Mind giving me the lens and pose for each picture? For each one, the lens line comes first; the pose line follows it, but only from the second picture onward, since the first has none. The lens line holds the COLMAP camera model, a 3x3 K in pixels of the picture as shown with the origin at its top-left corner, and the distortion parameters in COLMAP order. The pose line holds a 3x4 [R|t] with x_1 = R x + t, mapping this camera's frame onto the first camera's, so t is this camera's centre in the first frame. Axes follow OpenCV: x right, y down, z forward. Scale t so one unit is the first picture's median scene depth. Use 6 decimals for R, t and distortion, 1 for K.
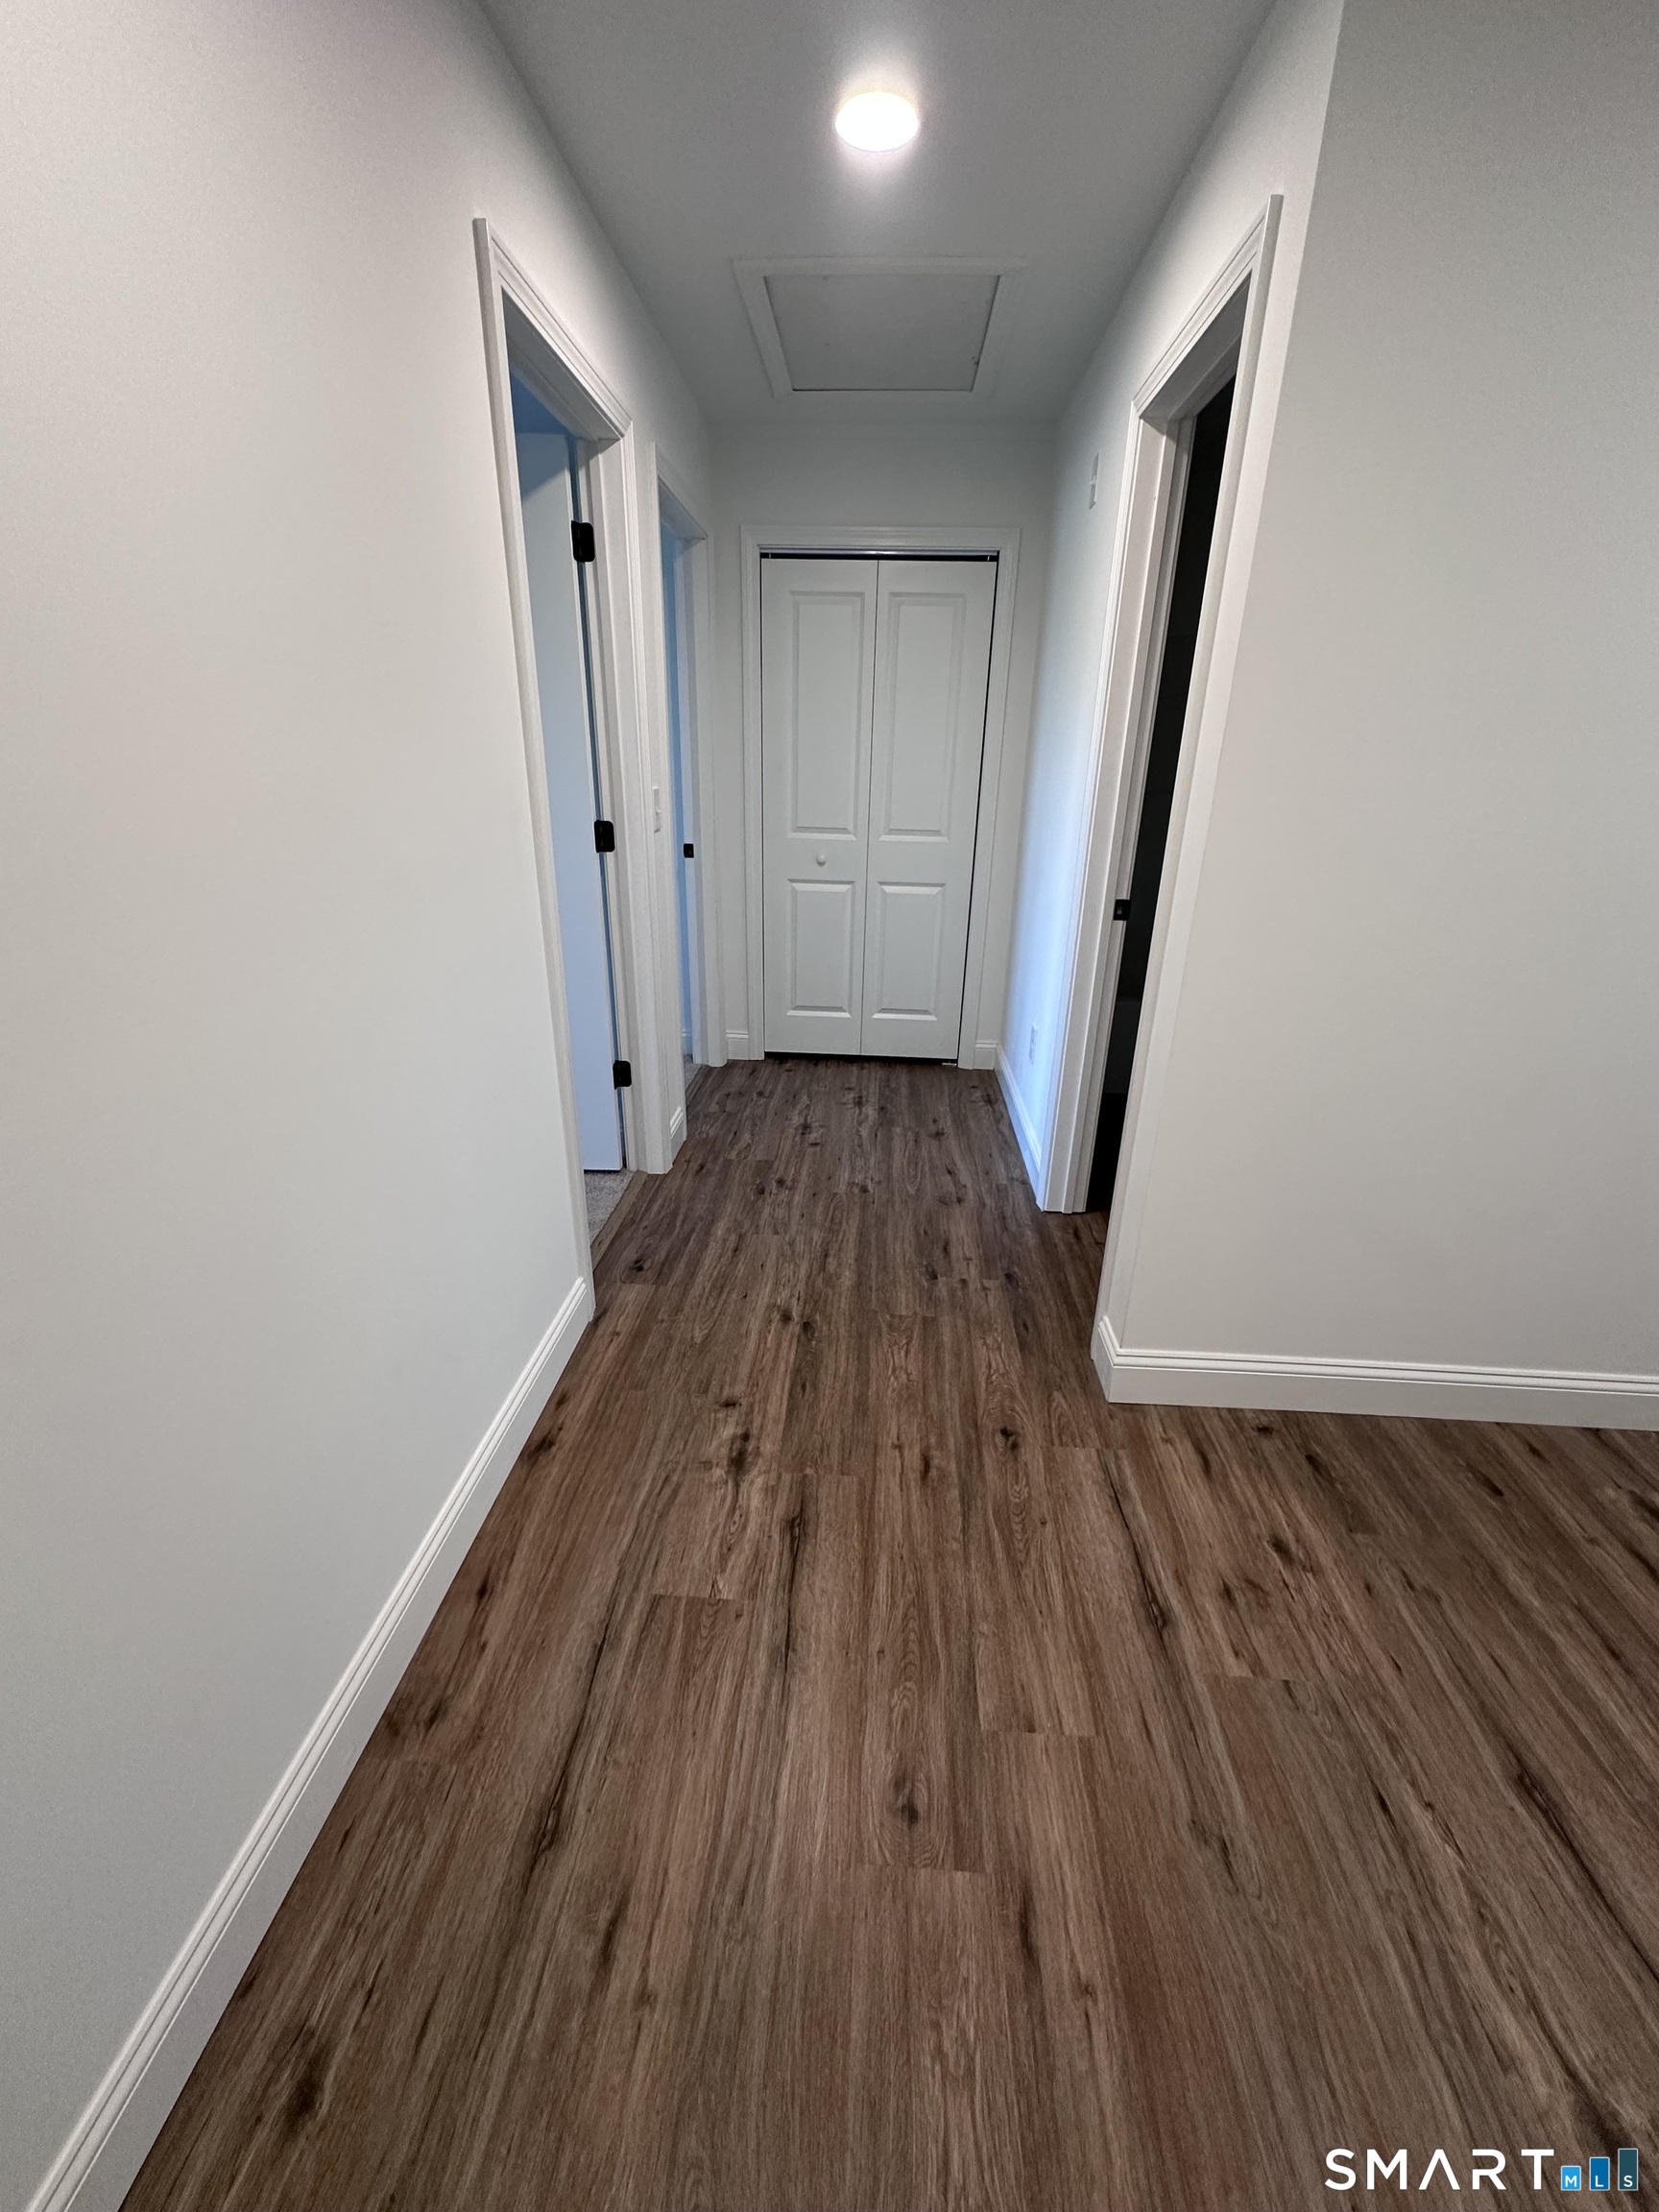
lens RADIAL K [[877.7, 0, 821.1], [0, 877.7, 1108.4], [0, 0, 1]] dist [-0.000102, -0.000015]
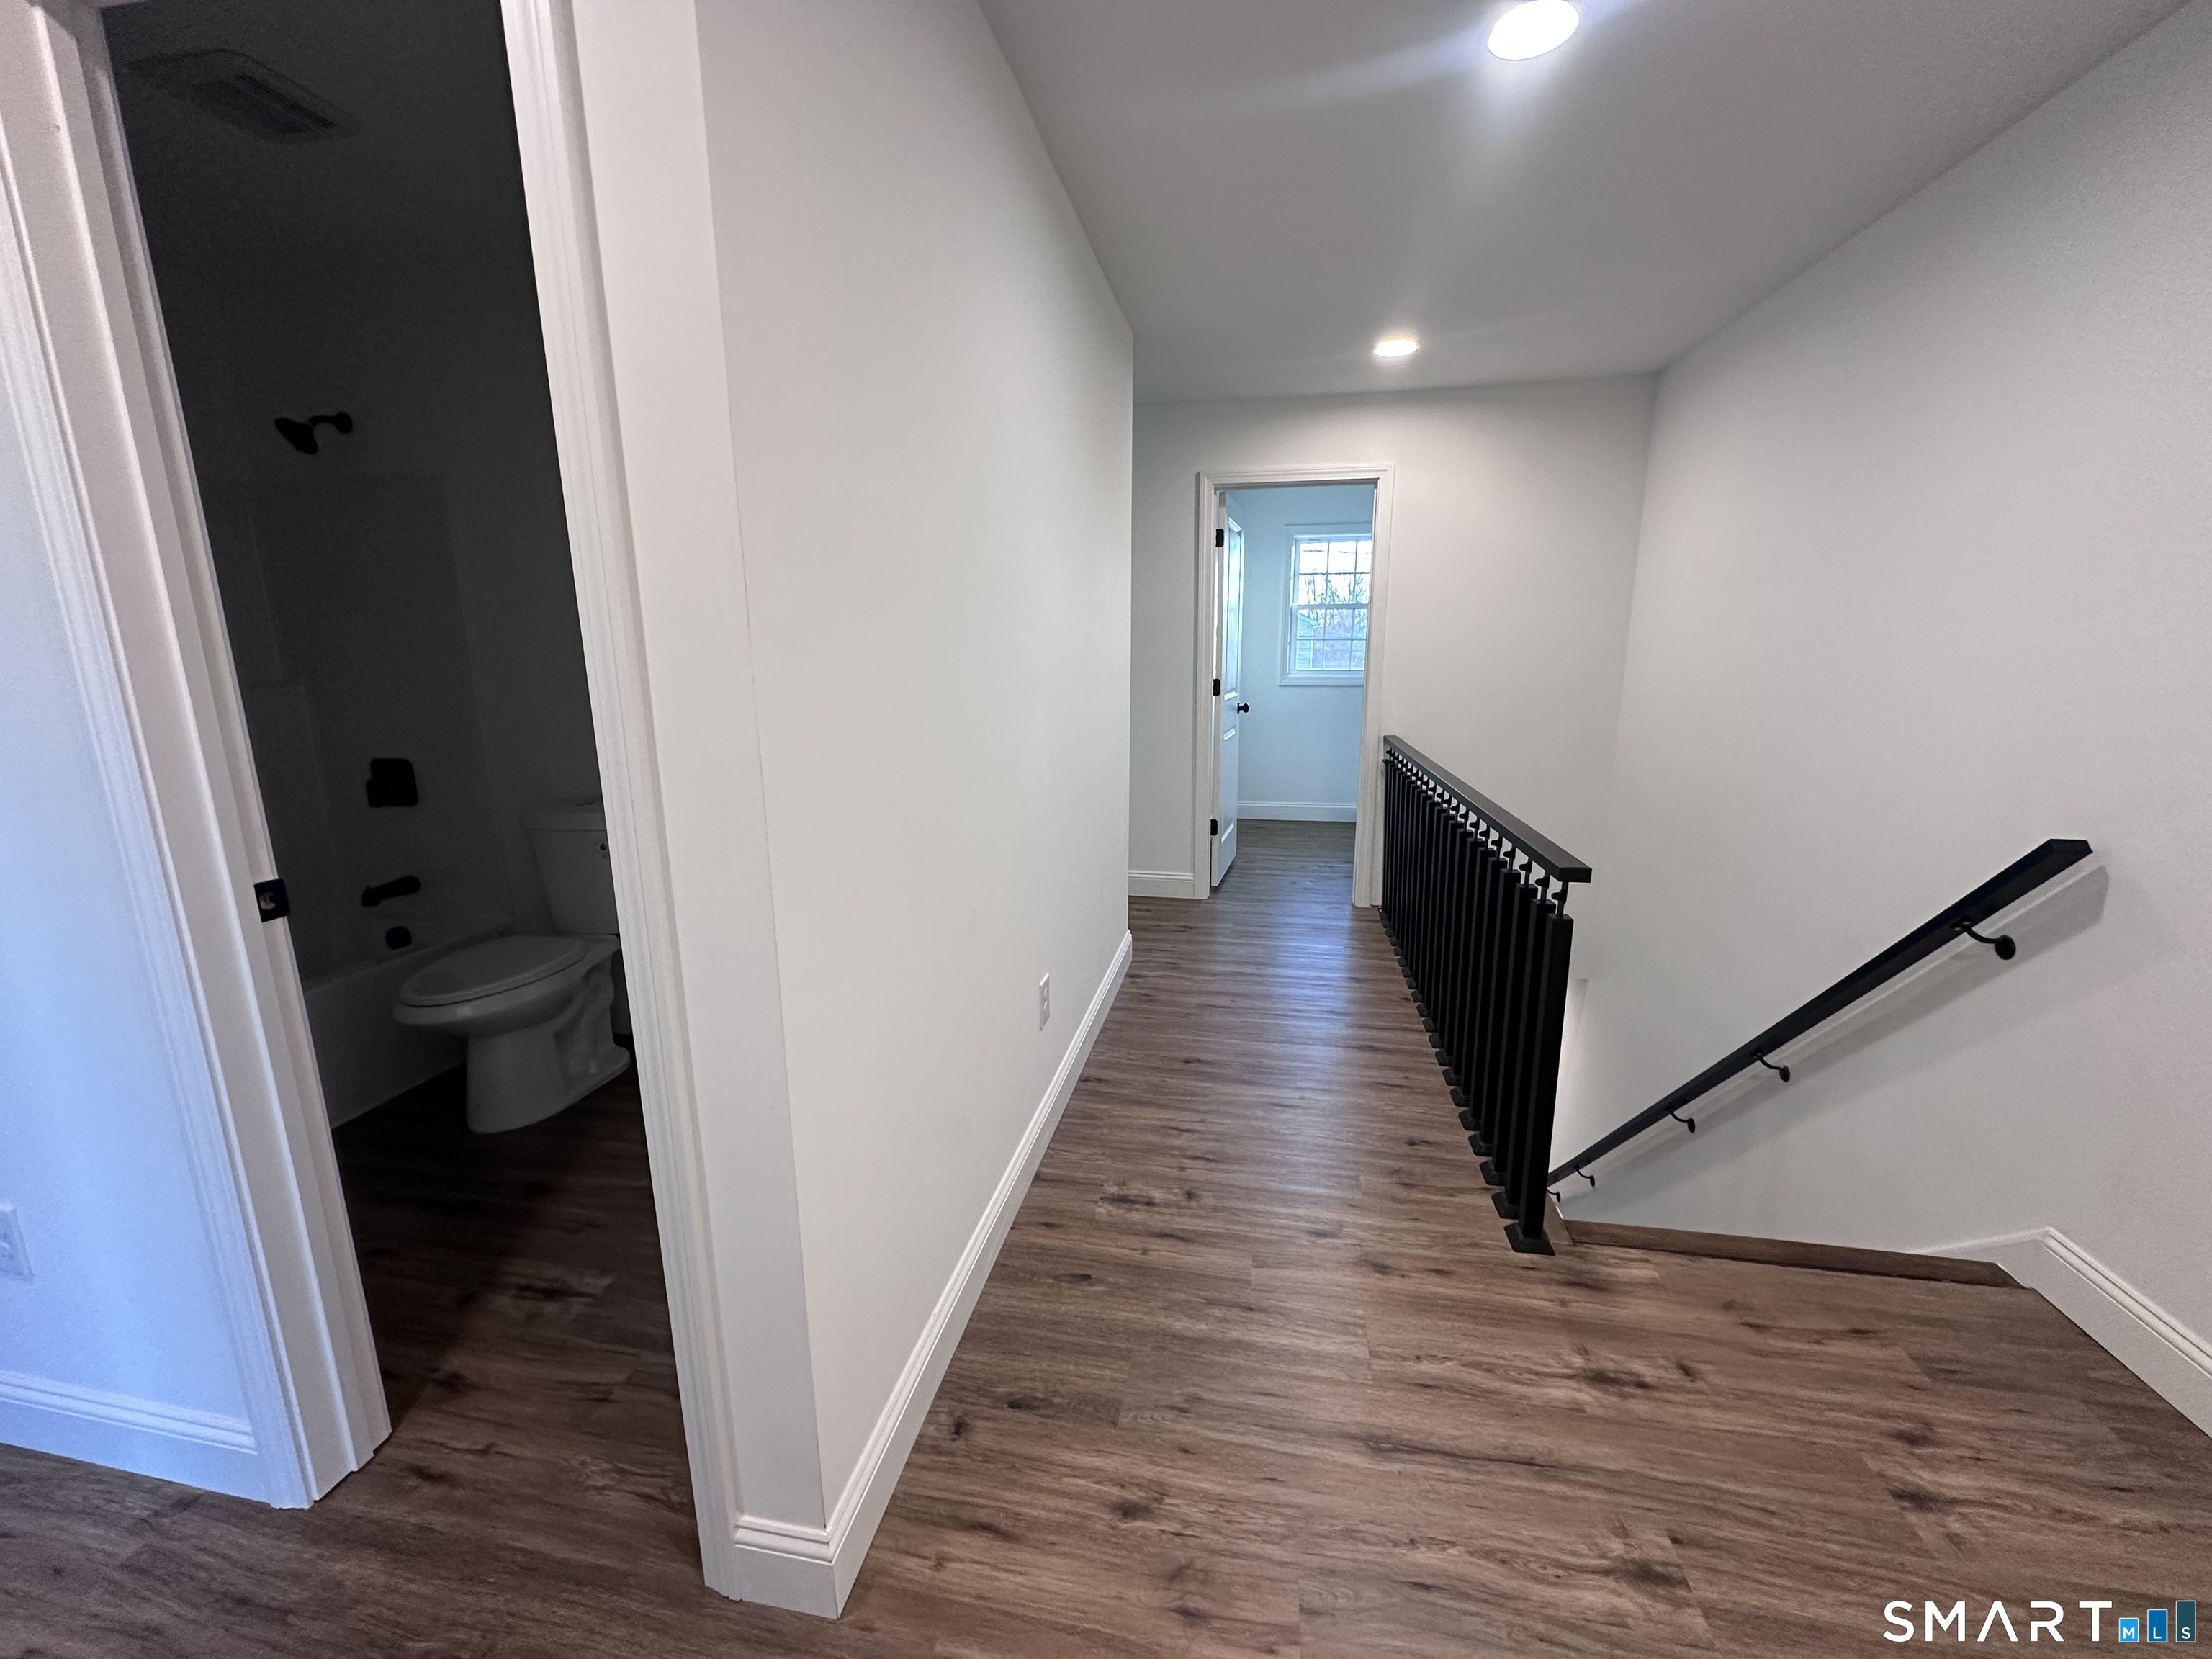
lens RADIAL K [[877.7, 0, 1102.8], [0, 877.7, 823.9], [0, 0, 1]] dist [-0.000102, -0.000015]
pose [[0.111839, -0.213073, 0.970614, -0.141096], [0.373665, 0.914076, 0.157606, -0.219526], [-0.920796, 0.345058, 0.181847, 0.570685]]
